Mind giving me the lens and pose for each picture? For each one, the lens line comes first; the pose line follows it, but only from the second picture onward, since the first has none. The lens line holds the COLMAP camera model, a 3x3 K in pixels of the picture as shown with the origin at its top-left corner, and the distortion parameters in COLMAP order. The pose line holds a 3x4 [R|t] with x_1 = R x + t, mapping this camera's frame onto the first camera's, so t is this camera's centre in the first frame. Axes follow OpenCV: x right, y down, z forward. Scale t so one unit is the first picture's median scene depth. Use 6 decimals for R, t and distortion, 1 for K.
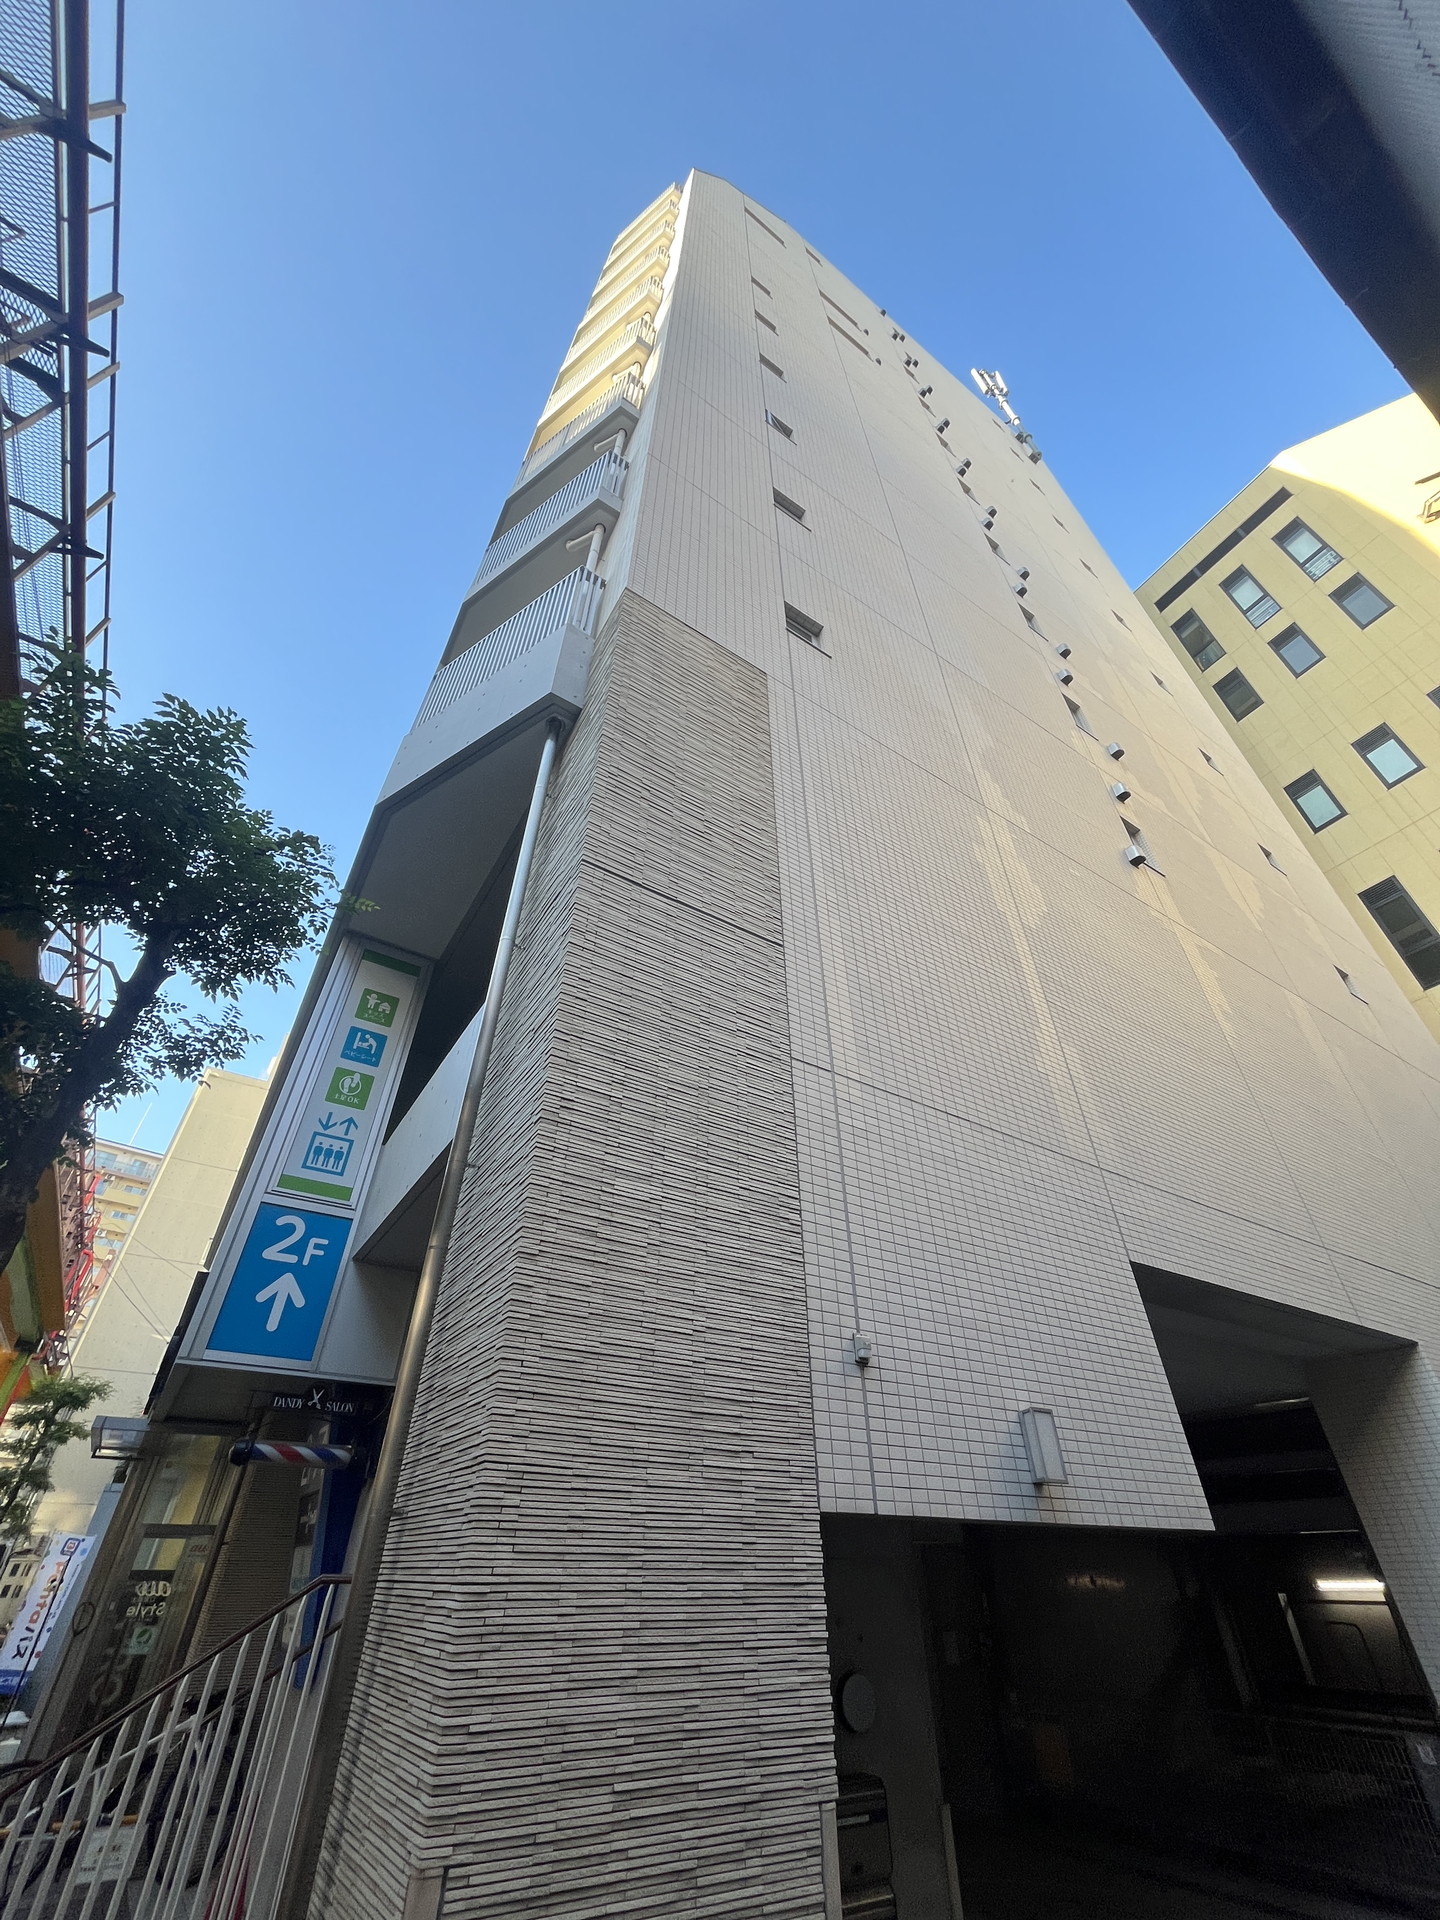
lens RADIAL K [[777.3, 0, 721.4], [0, 777.3, 960.6], [0, 0, 1]] dist [-0.002750, 0.000127]
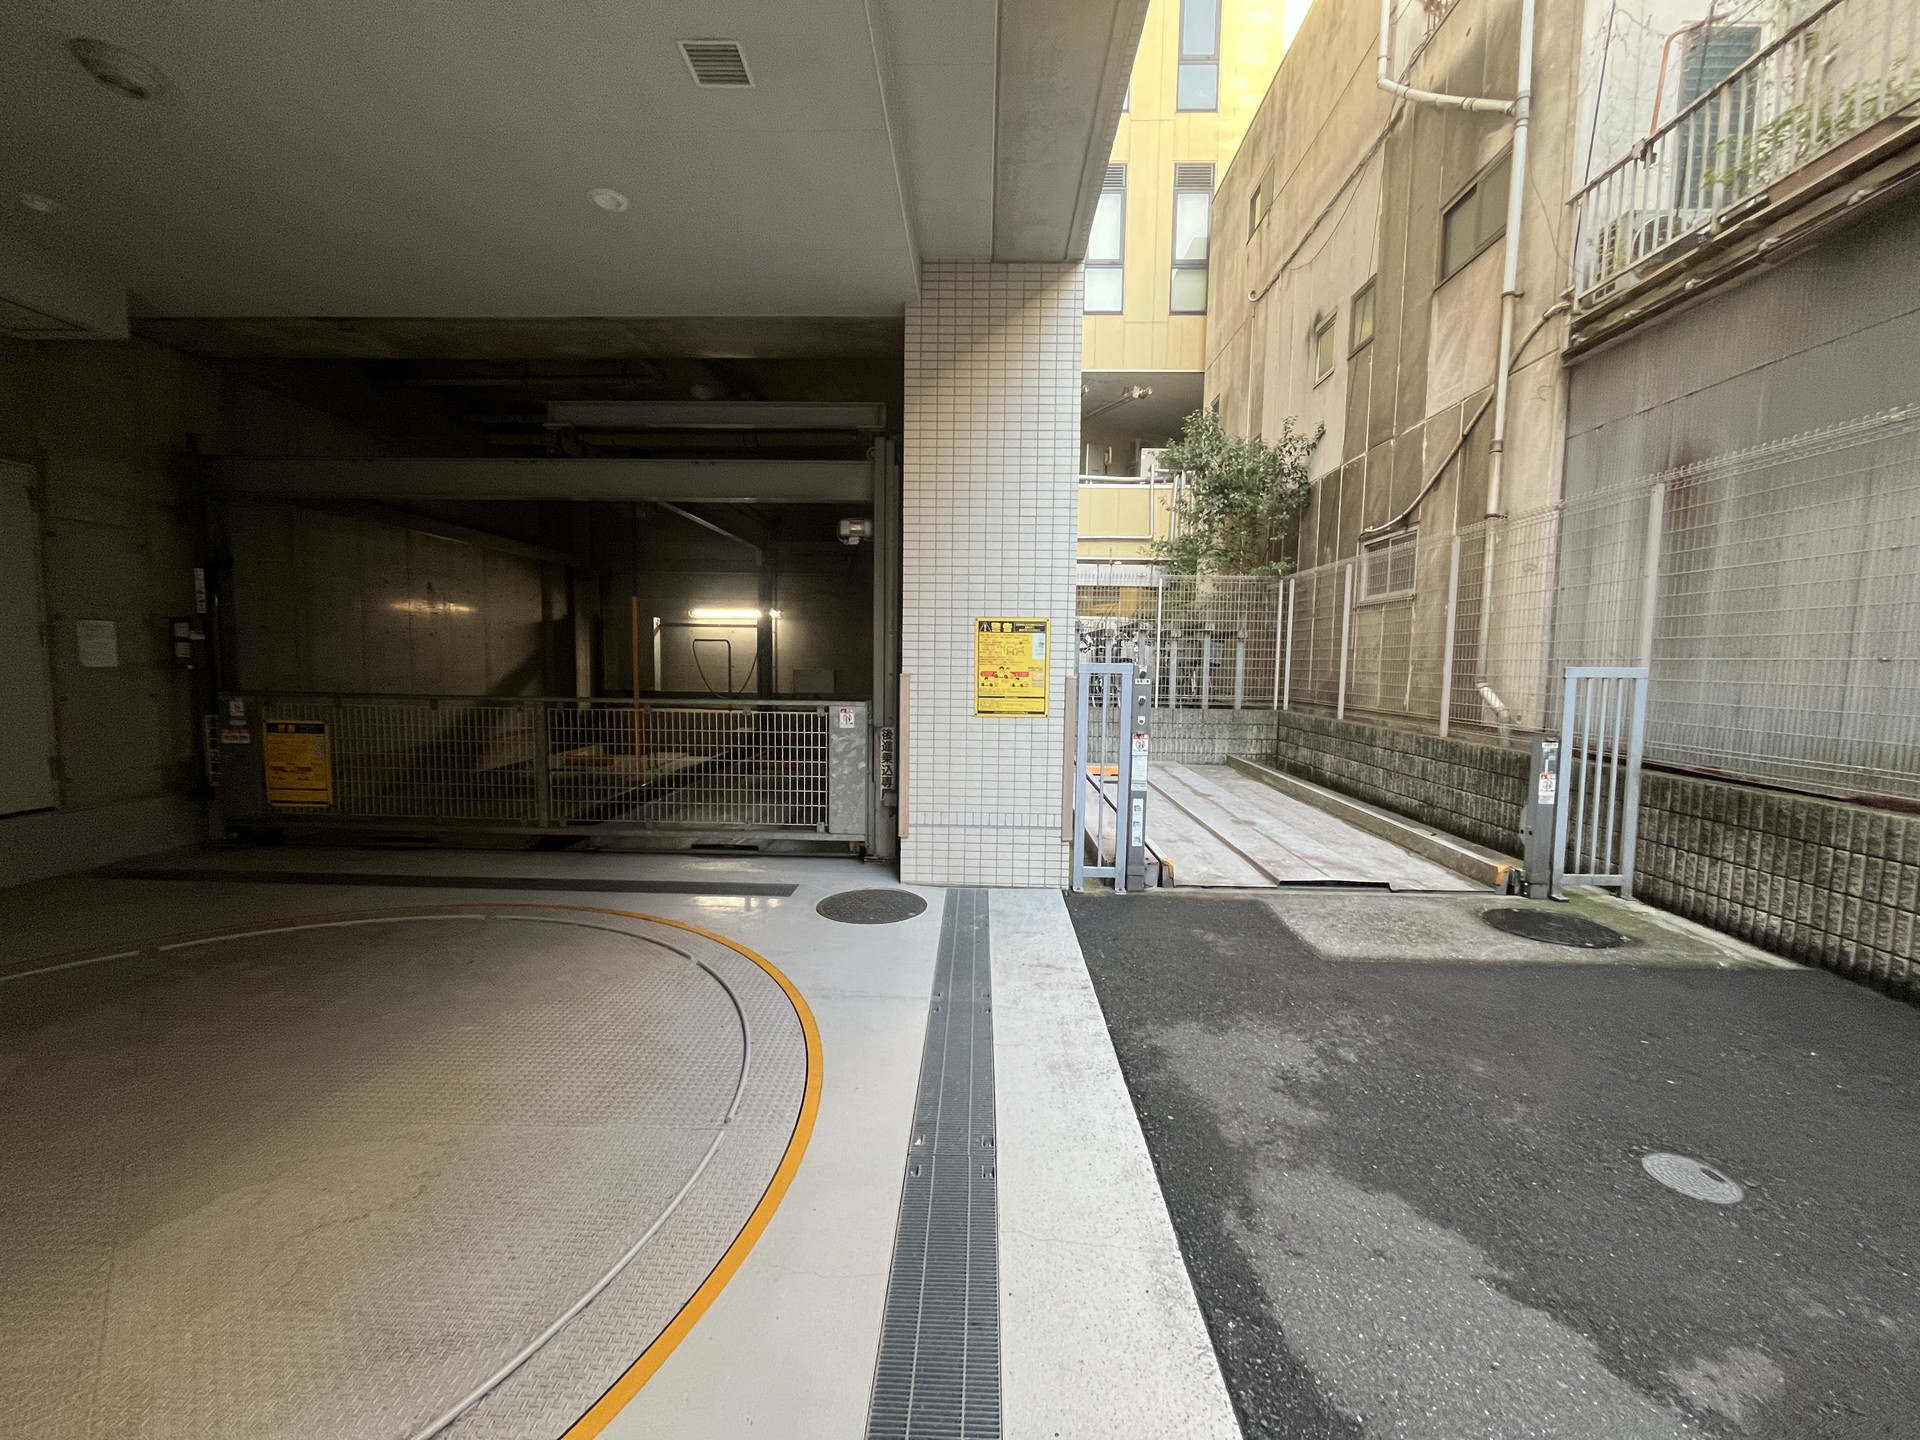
lens RADIAL K [[777.3, 0, 963.2], [0, 777.3, 719.0], [0, 0, 1]] dist [-0.002750, 0.000127]
pose [[0.564791, -0.056221, 0.823316, 0.277620], [-0.522043, 0.748338, 0.409220, 0.584836], [-0.639126, -0.660930, 0.393305, 0.560259]]
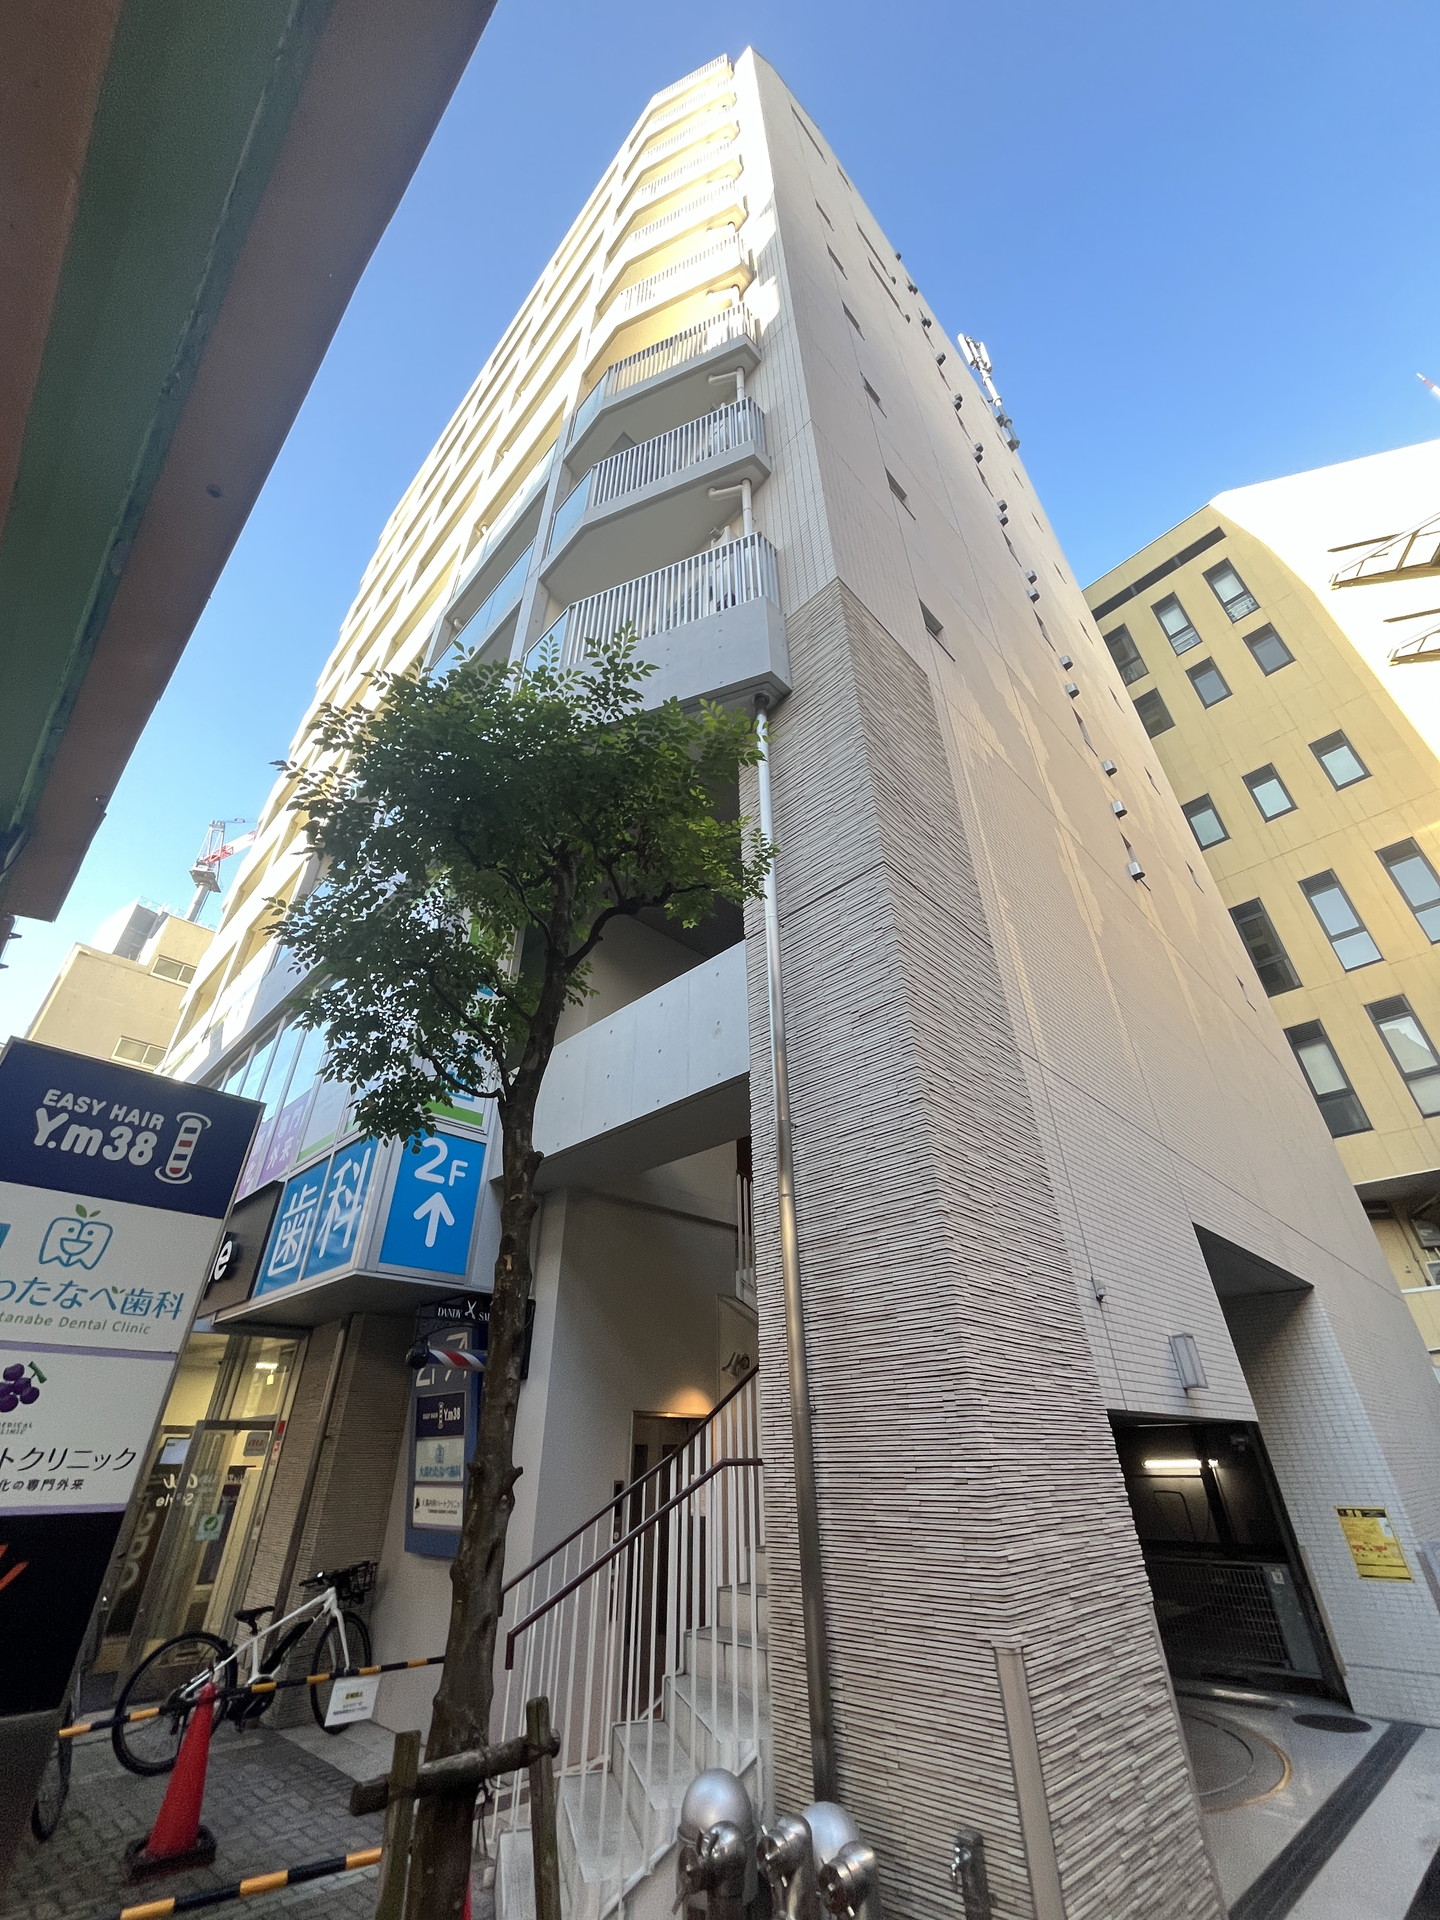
lens RADIAL K [[777.3, 0, 719.5], [0, 777.3, 960.1], [0, 0, 1]] dist [-0.002750, 0.000127]
pose [[0.977007, 0.106173, 0.184893, -0.389935], [-0.122945, 0.989044, 0.081712, -0.033331], [-0.174192, -0.102565, 0.979356, -0.046870]]
